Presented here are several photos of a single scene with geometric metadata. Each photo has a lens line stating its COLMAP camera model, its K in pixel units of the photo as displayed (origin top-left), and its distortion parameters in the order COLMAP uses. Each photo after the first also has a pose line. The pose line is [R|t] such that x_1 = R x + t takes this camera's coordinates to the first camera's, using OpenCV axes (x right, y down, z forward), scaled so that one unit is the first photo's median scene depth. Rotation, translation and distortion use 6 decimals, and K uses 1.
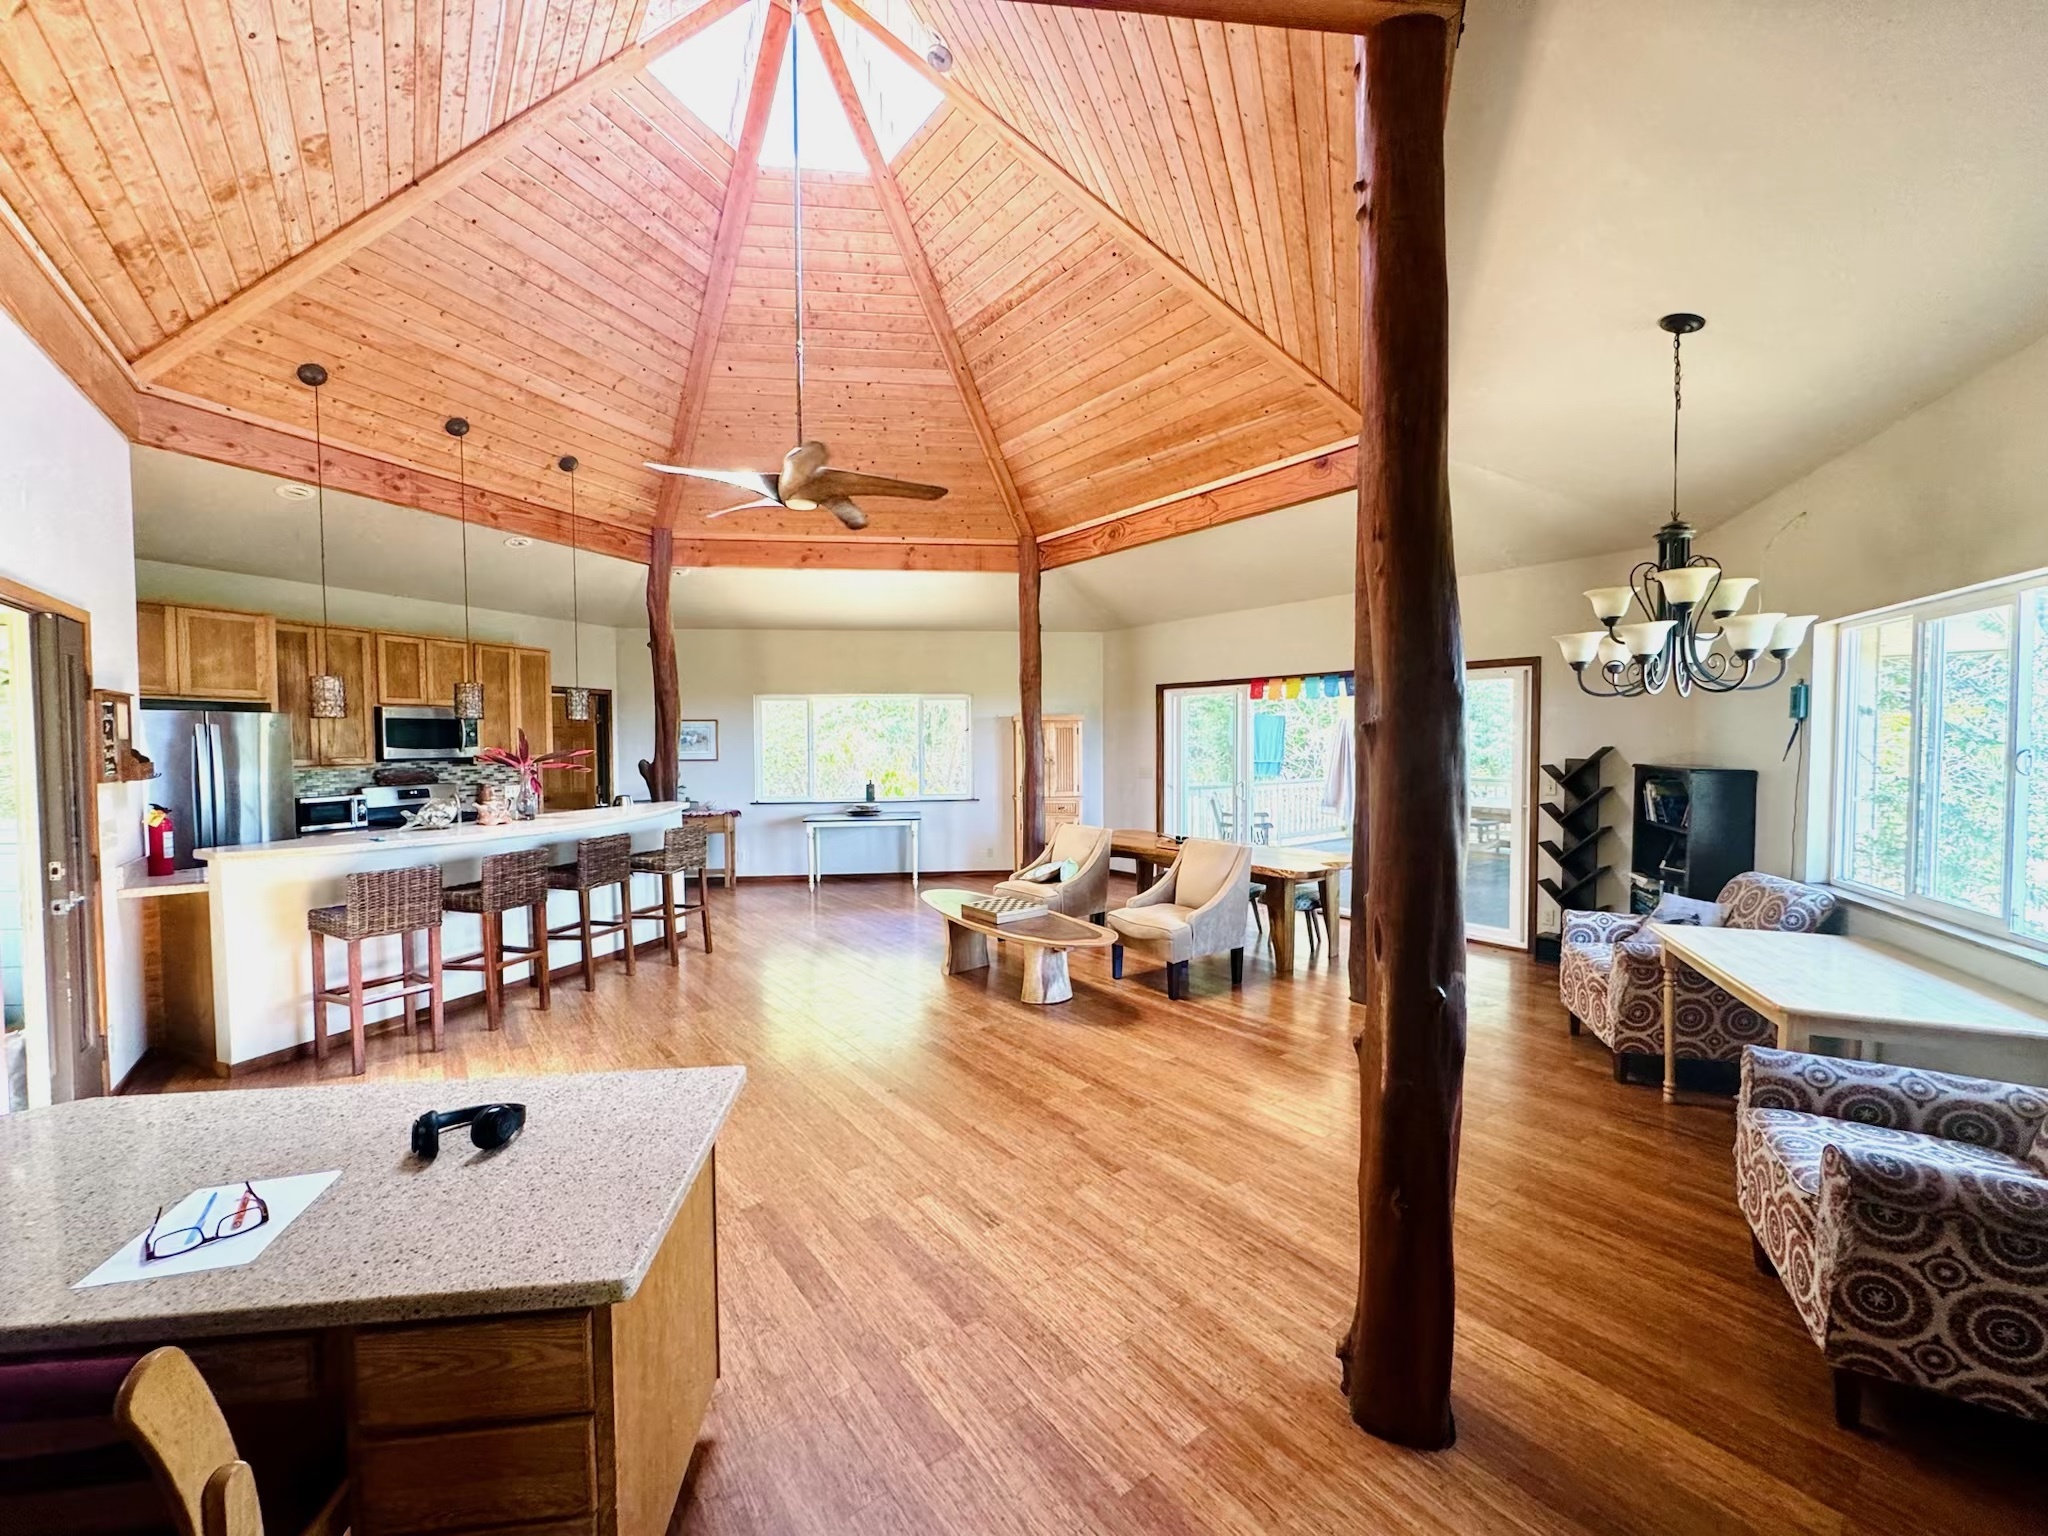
lens RADIAL K [[827.7, 0, 1024.0], [0, 827.7, 768.0], [0, 0, 1]] dist [0.027078, -0.009639]
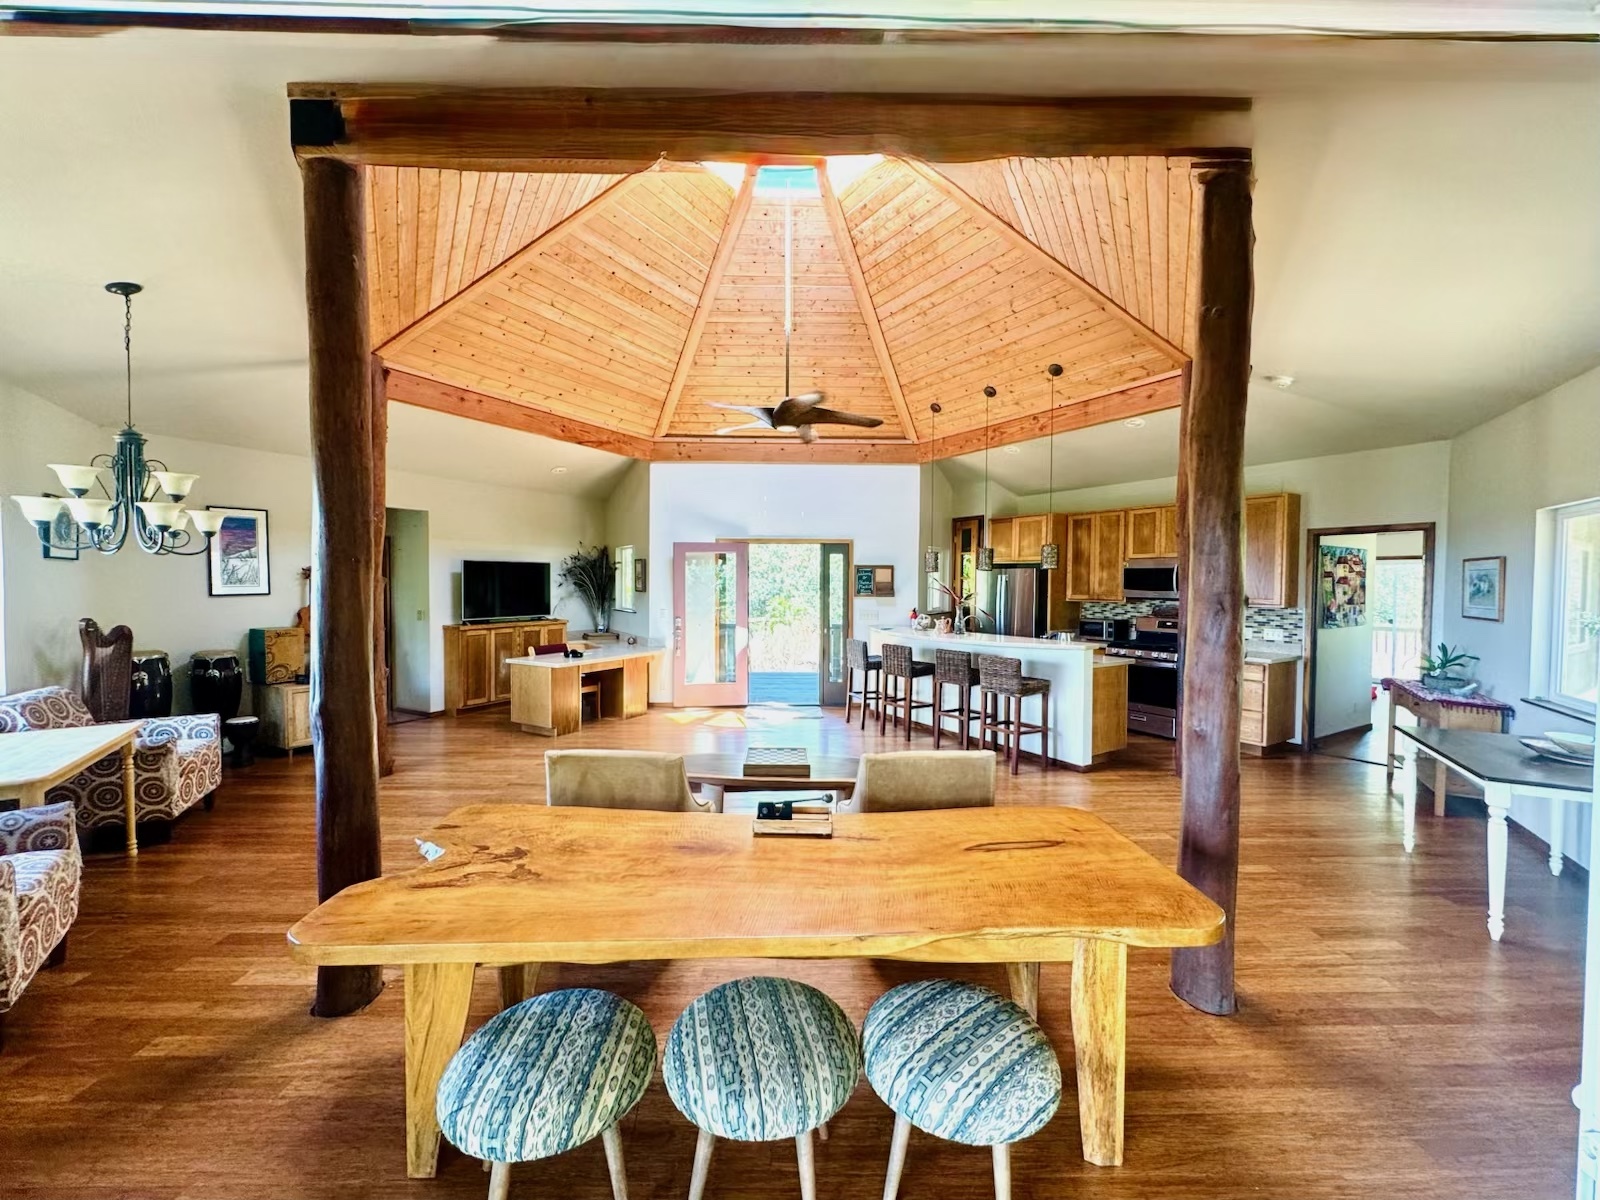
lens RADIAL K [[646.6, 0, 800.0], [0, 646.6, 600.0], [0, 0, 1]] dist [0.027078, -0.009639]
pose [[-0.597729, 0.034482, -0.800956, 0.944940], [-0.027734, 0.997587, 0.063645, -0.122127], [0.801218, 0.060256, -0.595331, 2.443881]]
